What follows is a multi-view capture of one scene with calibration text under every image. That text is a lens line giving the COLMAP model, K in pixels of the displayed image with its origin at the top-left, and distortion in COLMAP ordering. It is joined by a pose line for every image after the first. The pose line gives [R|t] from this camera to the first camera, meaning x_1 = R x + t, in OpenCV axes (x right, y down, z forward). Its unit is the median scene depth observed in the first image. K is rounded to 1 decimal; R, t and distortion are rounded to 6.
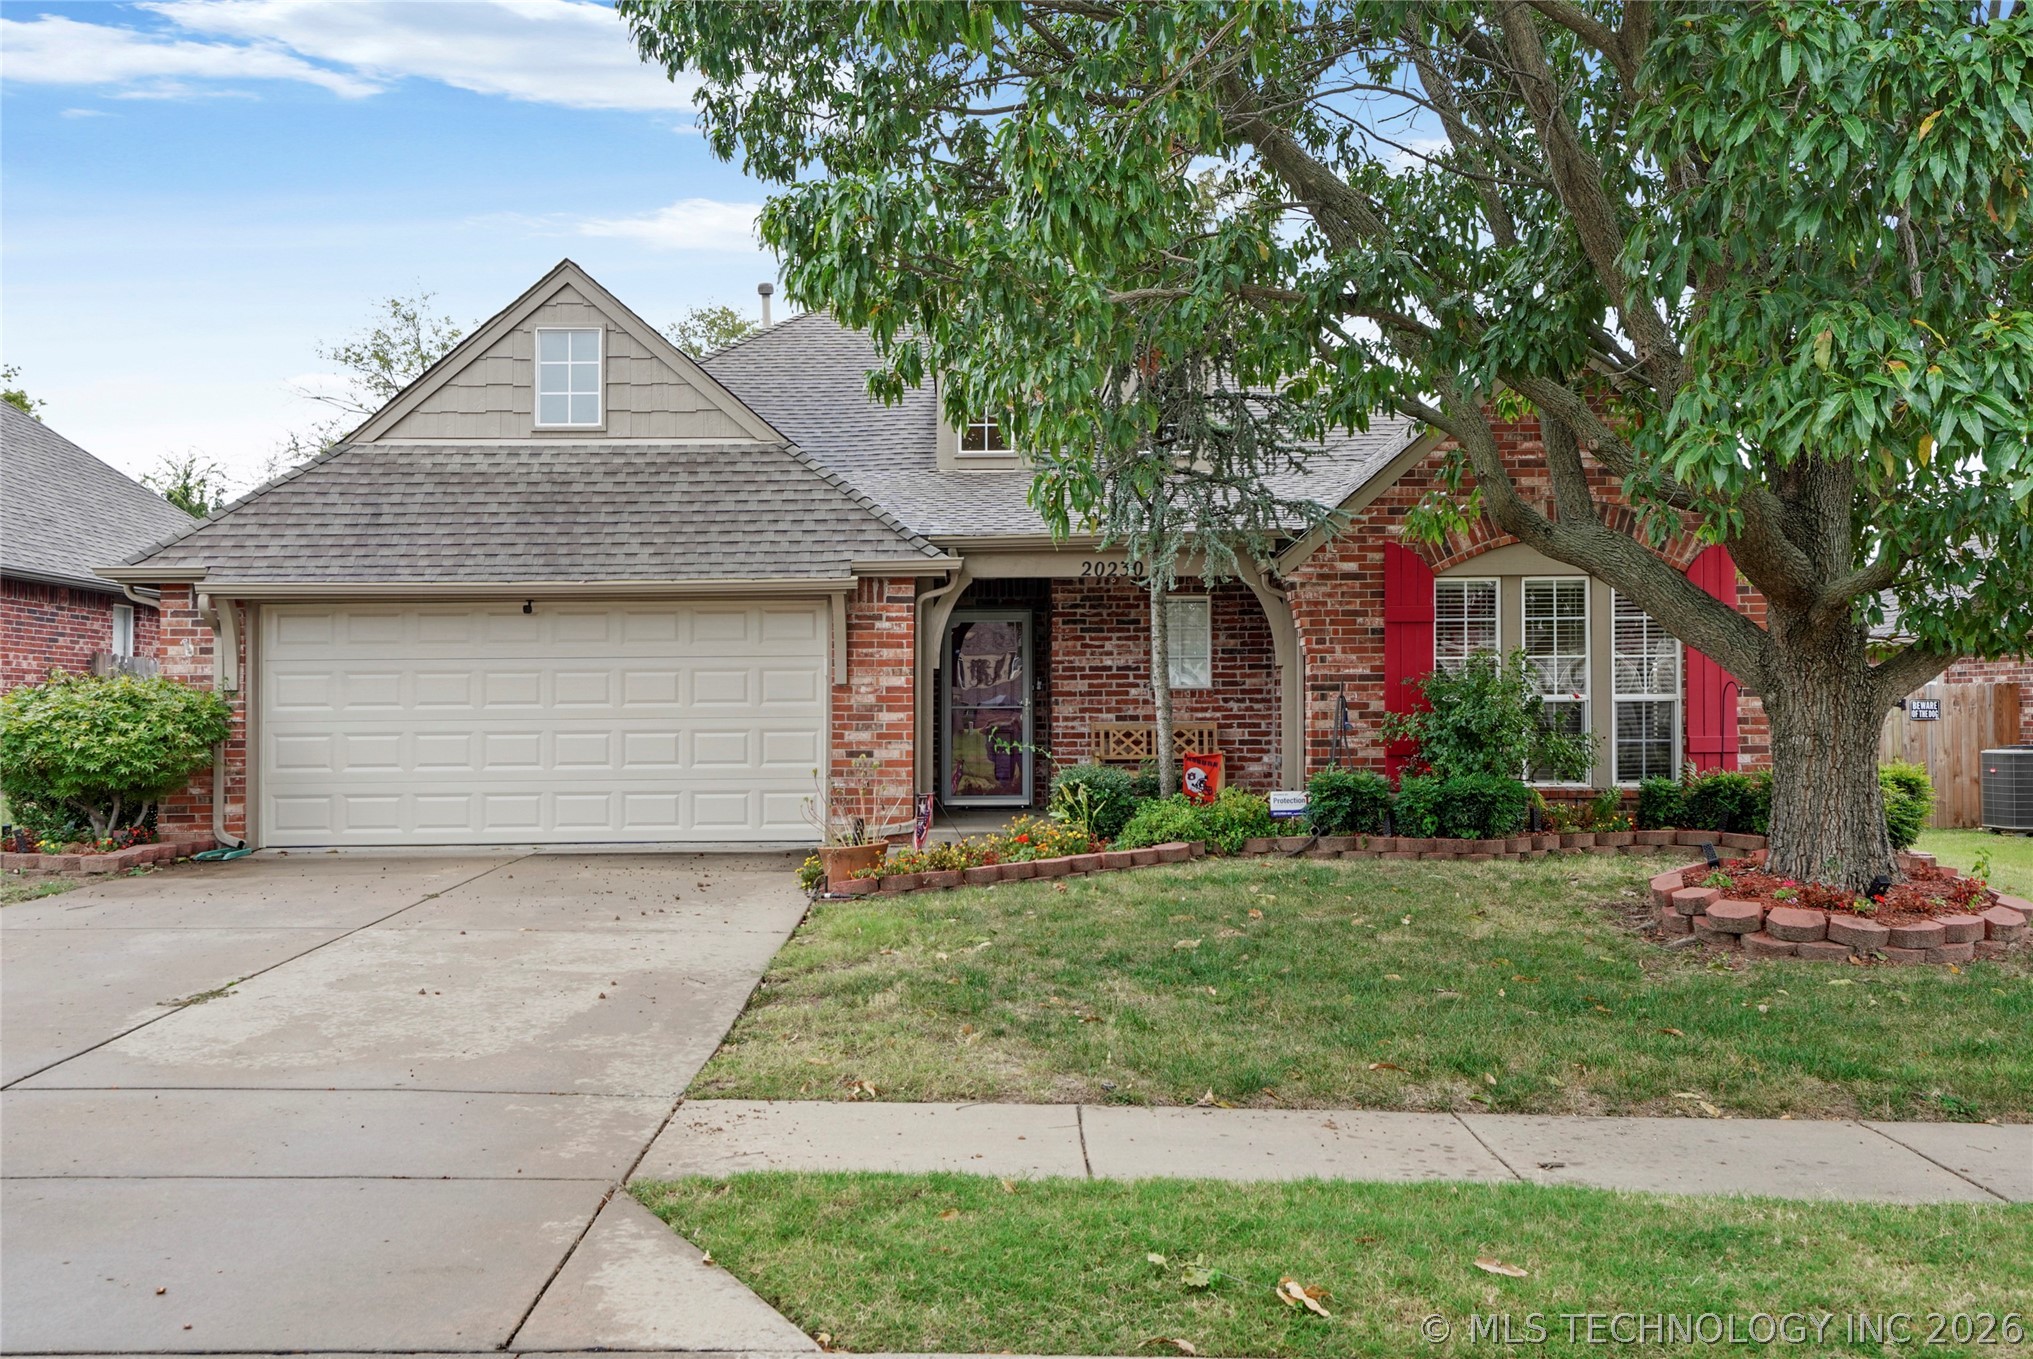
lens RADIAL K [[1820.4, 0, 1016.6], [0, 1820.4, 629.7], [0, 0, 1]] dist [-0.206343, 0.000363]
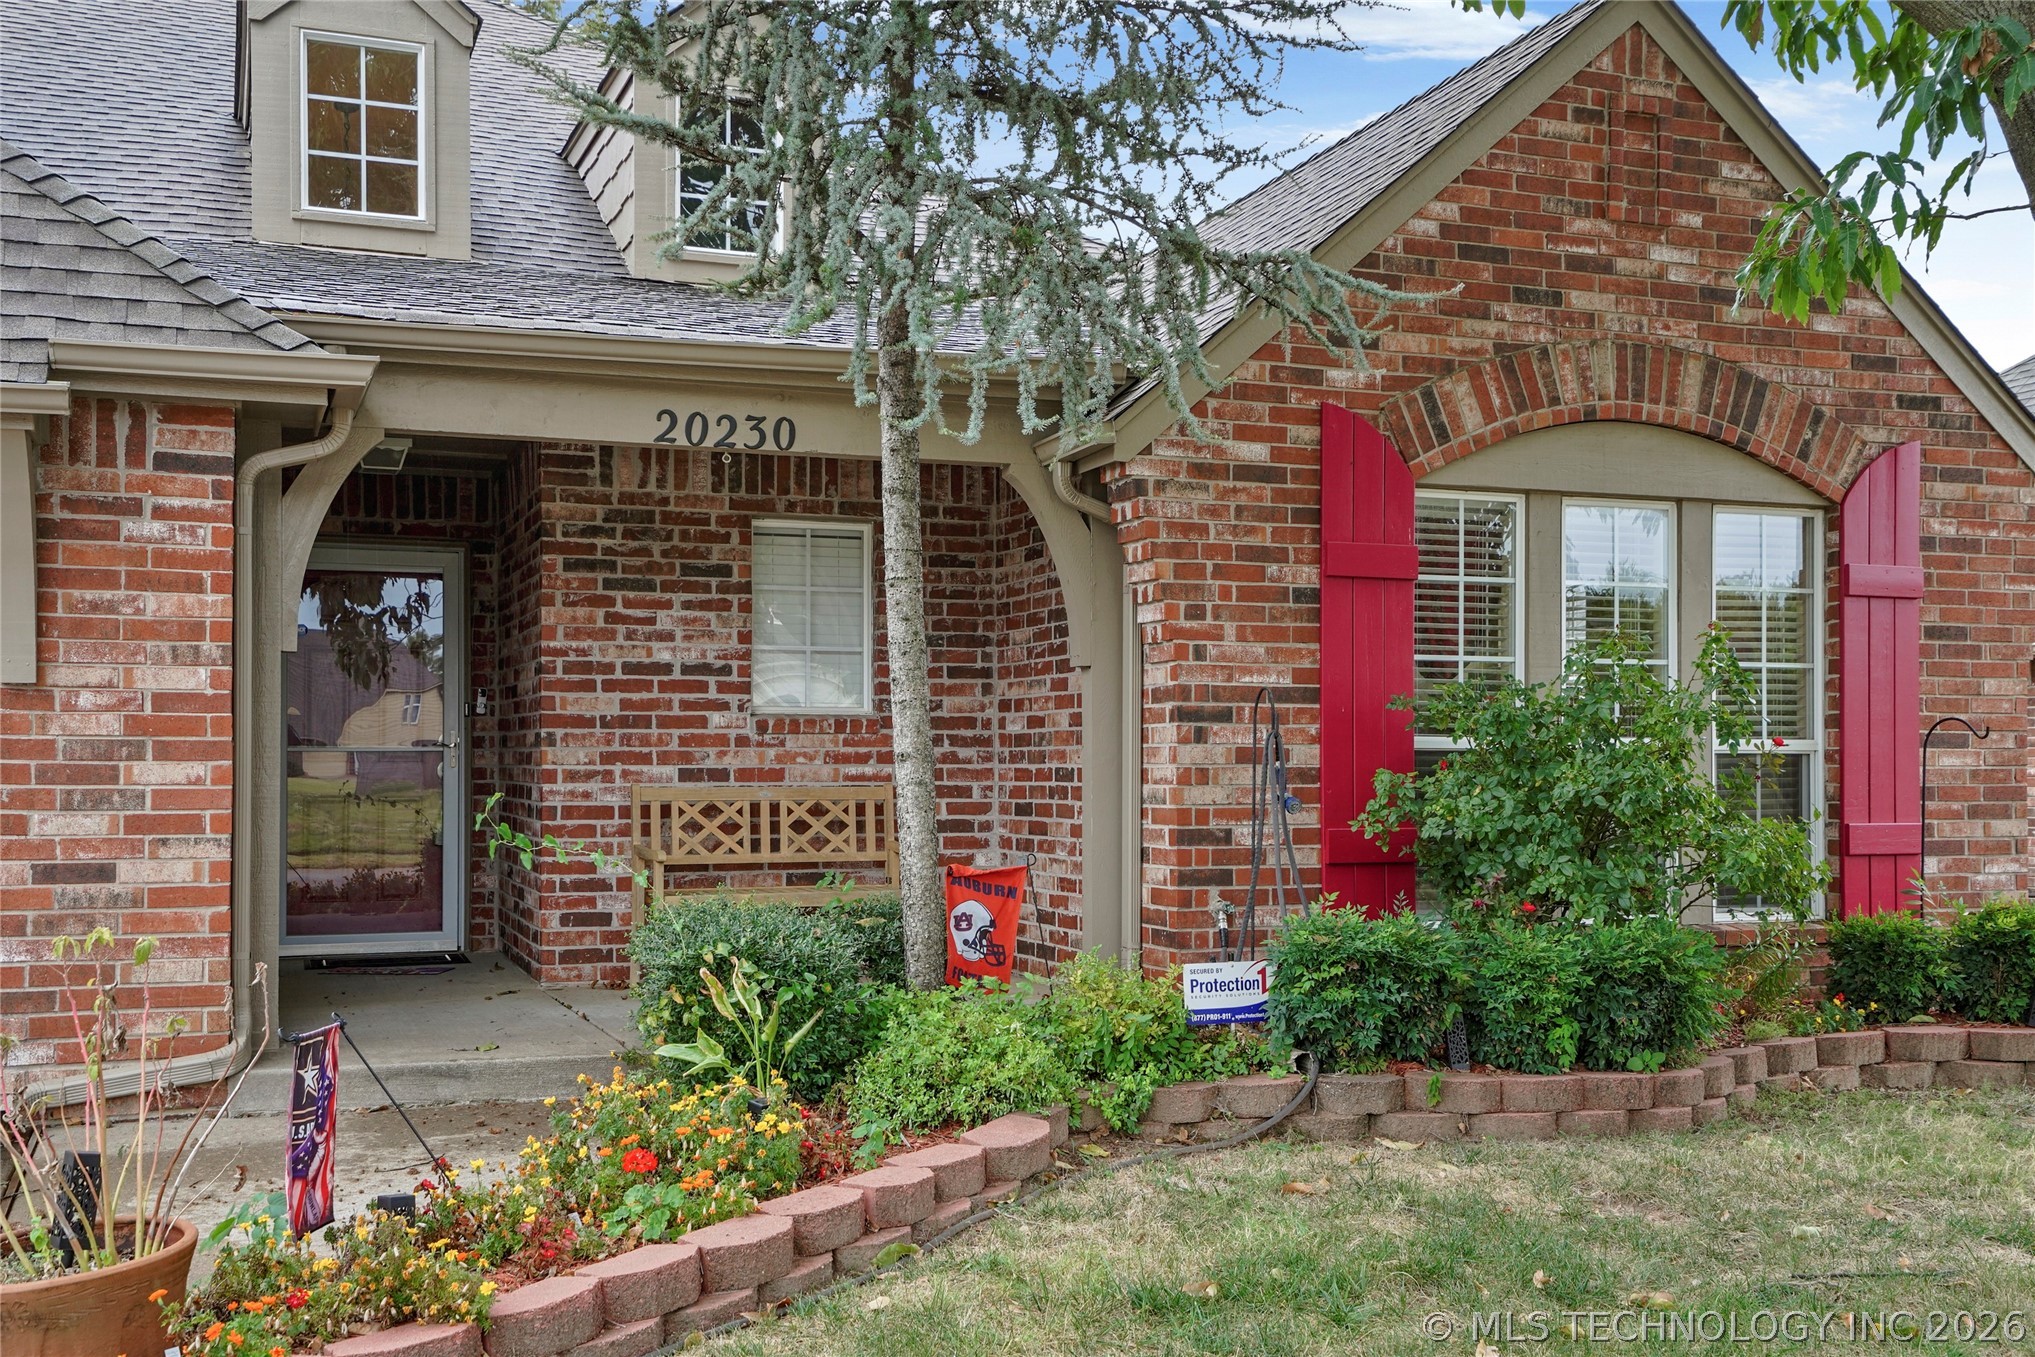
lens RADIAL K [[1985.2, 0, 1019.6], [0, 1985.2, 775.4], [0, 0, 1]] dist [0.009088, 0.017345]
pose [[0.935399, 0.004645, 0.353565, -0.049063], [-0.024175, 0.998414, 0.050842, 0.022856], [-0.352768, -0.056105, 0.934027, 0.544770]]
